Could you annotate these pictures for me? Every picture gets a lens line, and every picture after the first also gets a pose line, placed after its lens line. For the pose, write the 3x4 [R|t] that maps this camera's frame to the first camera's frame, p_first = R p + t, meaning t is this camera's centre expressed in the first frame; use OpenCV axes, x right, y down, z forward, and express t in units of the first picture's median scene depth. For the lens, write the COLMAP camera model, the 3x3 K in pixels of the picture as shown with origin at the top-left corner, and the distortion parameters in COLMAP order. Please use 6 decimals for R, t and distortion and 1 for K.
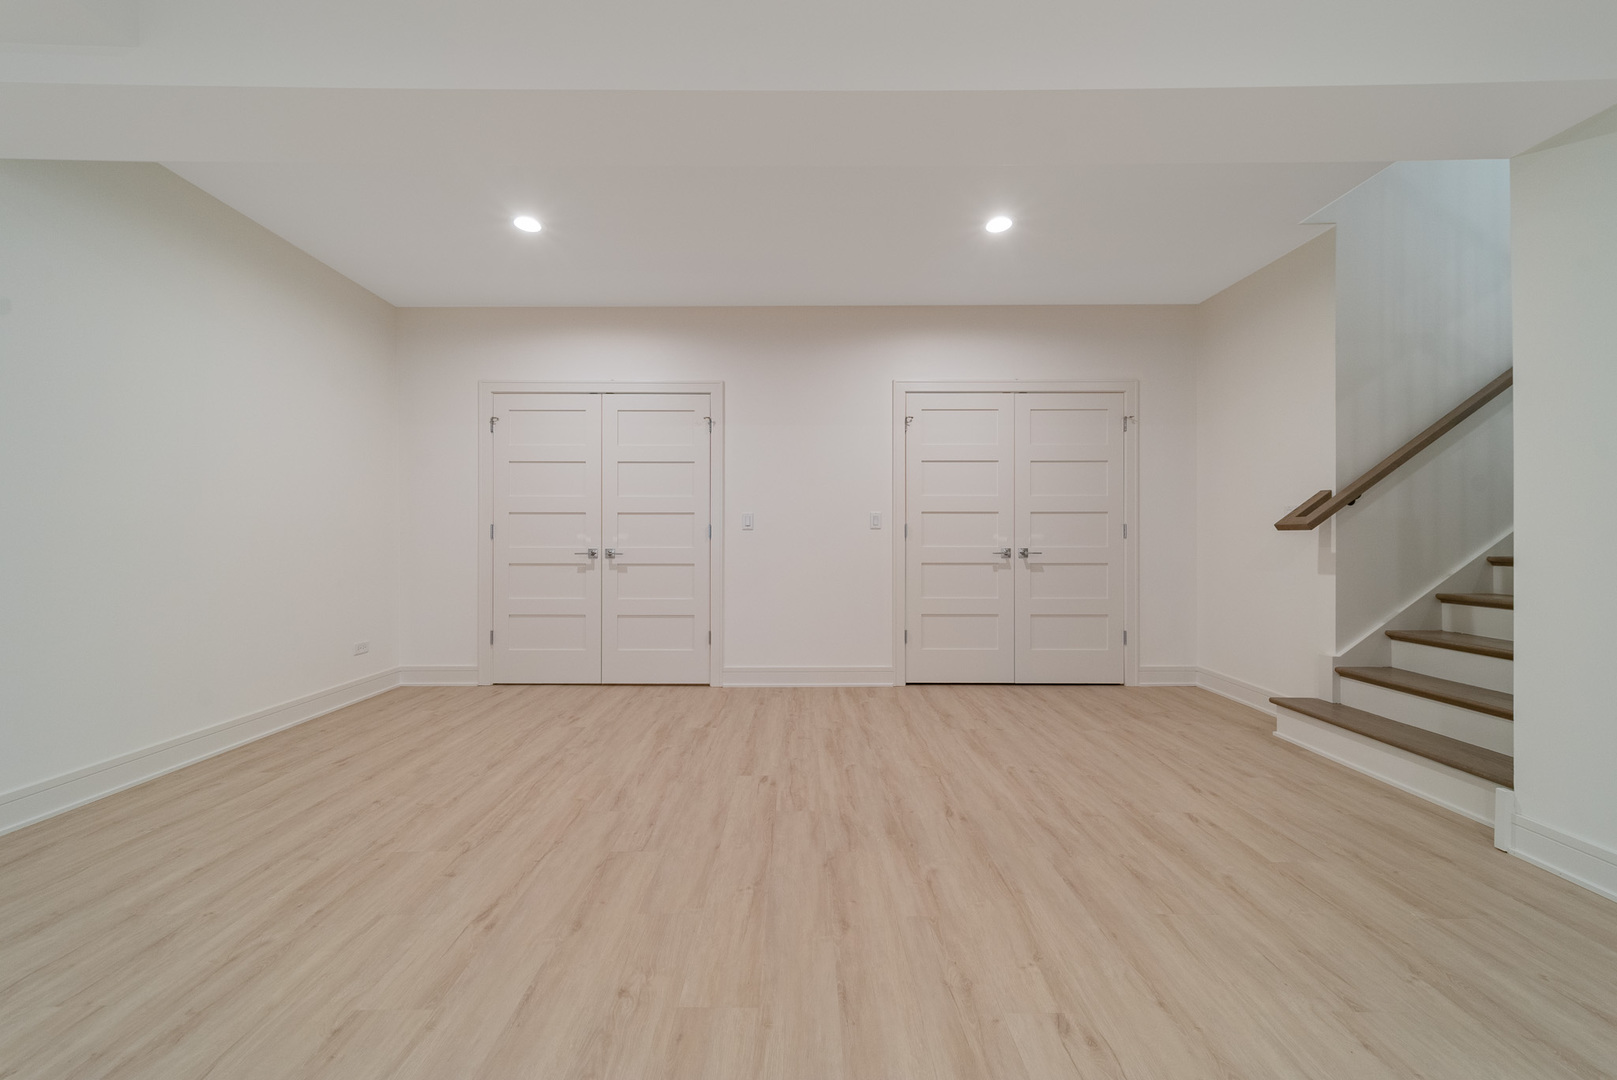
lens RADIAL K [[562.3, 0, 800.4], [0, 562.3, 535.5], [0, 0, 1]] dist [0.002684, 0.000339]
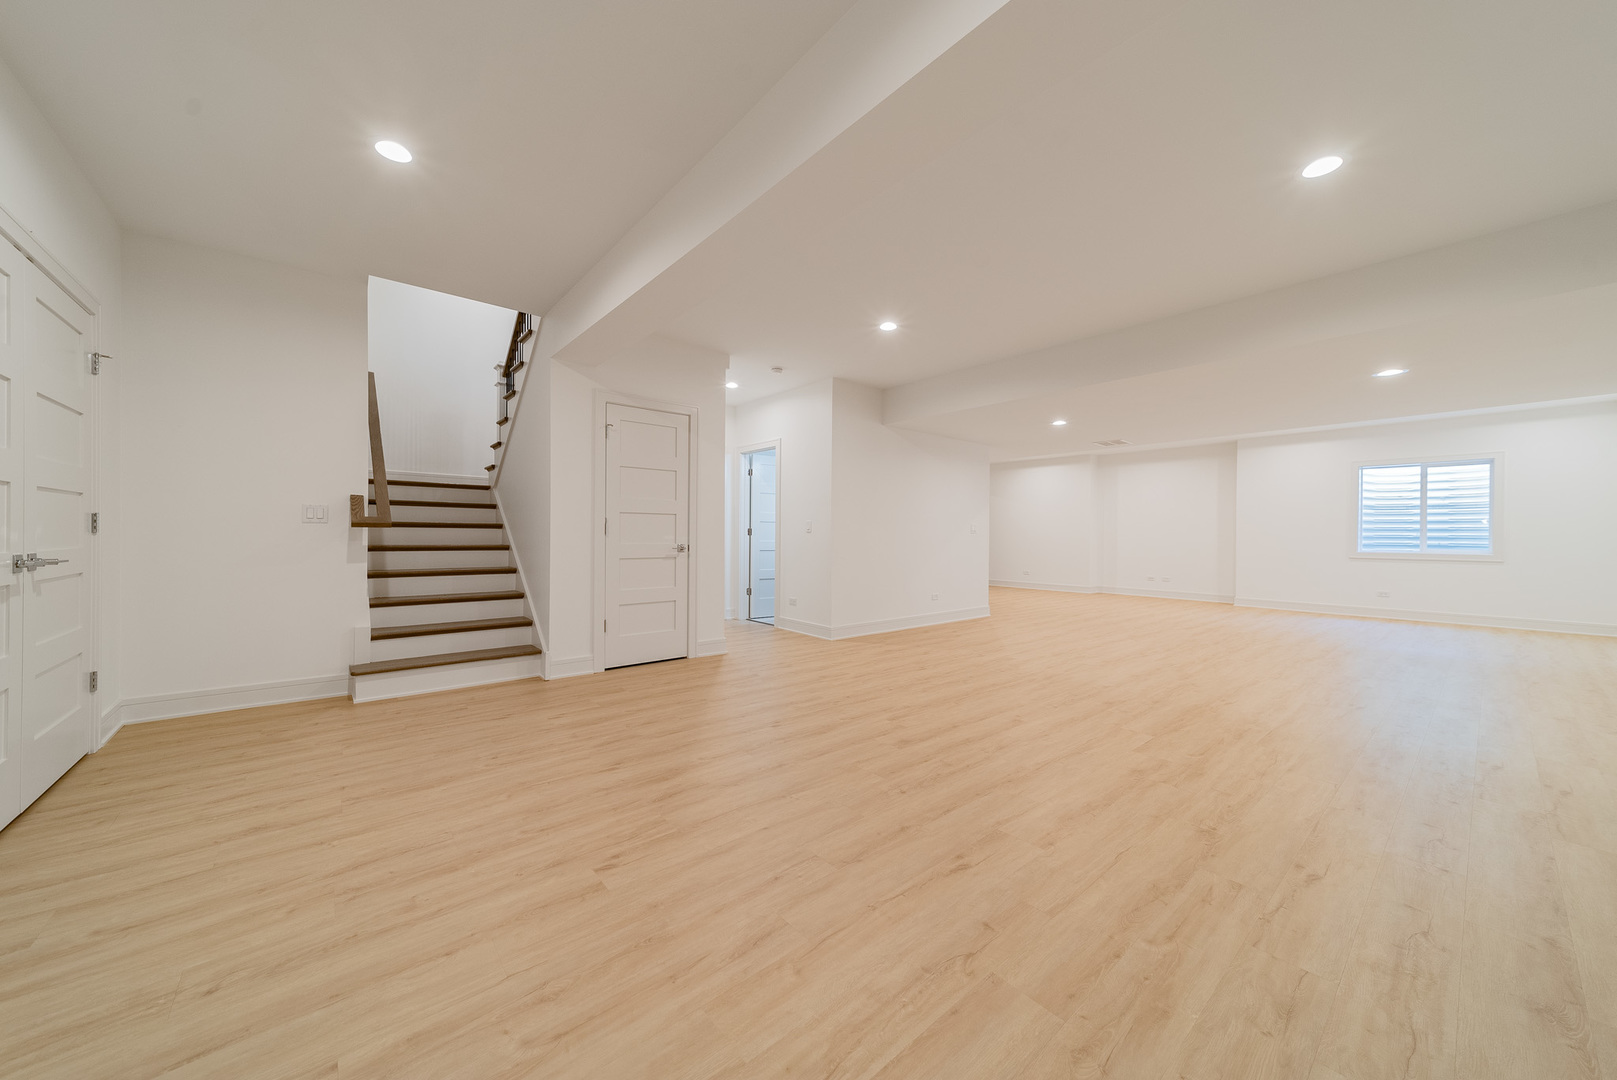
lens RADIAL K [[562.3, 0, 801.0], [0, 562.3, 537.5], [0, 0, 1]] dist [0.002684, 0.000339]
pose [[-0.635176, -0.011975, 0.772275, -0.838061], [-0.008341, 0.999928, 0.008645, -0.007211], [-0.772323, -0.000950, -0.635230, 1.350232]]
